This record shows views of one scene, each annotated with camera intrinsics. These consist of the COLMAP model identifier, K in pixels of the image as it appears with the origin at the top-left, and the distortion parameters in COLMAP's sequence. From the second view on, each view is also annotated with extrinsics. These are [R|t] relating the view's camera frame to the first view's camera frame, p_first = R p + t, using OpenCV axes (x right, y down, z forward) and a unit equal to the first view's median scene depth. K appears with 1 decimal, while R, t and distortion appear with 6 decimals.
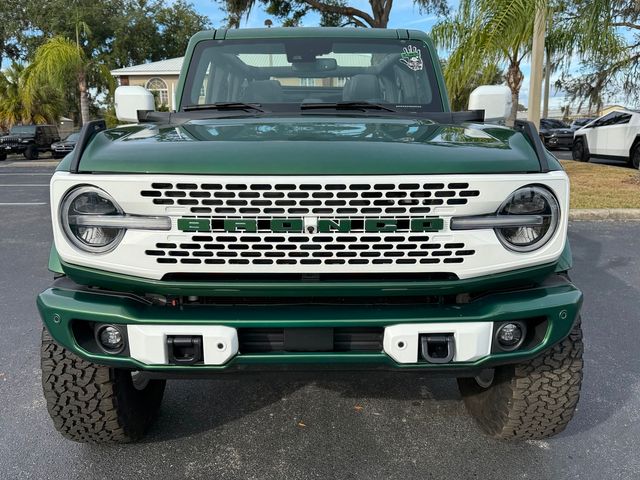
lens RADIAL K [[575.8, 0, 321.5], [0, 575.8, 246.6], [0, 0, 1]] dist [0.063447, -0.074520]
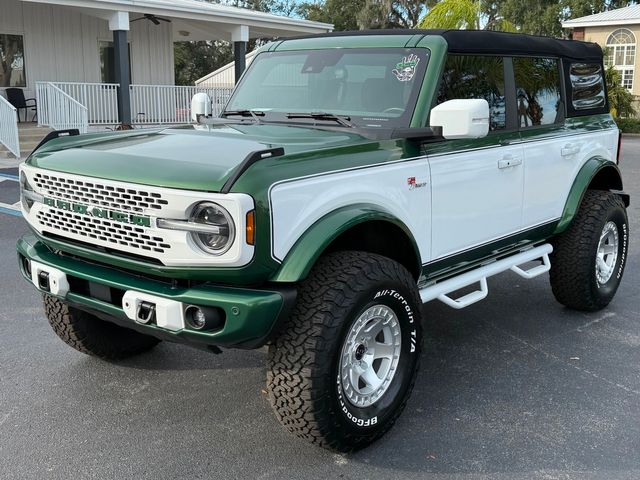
lens RADIAL K [[760.4, 0, 320.4], [0, 760.4, 240.5], [0, 0, 1]] dist [0.060245, 0.000000]
pose [[0.762622, 0.143804, -0.630657, 1.641403], [-0.147359, 0.987962, 0.047084, -0.138206], [0.629836, 0.057025, 0.774632, -0.140184]]
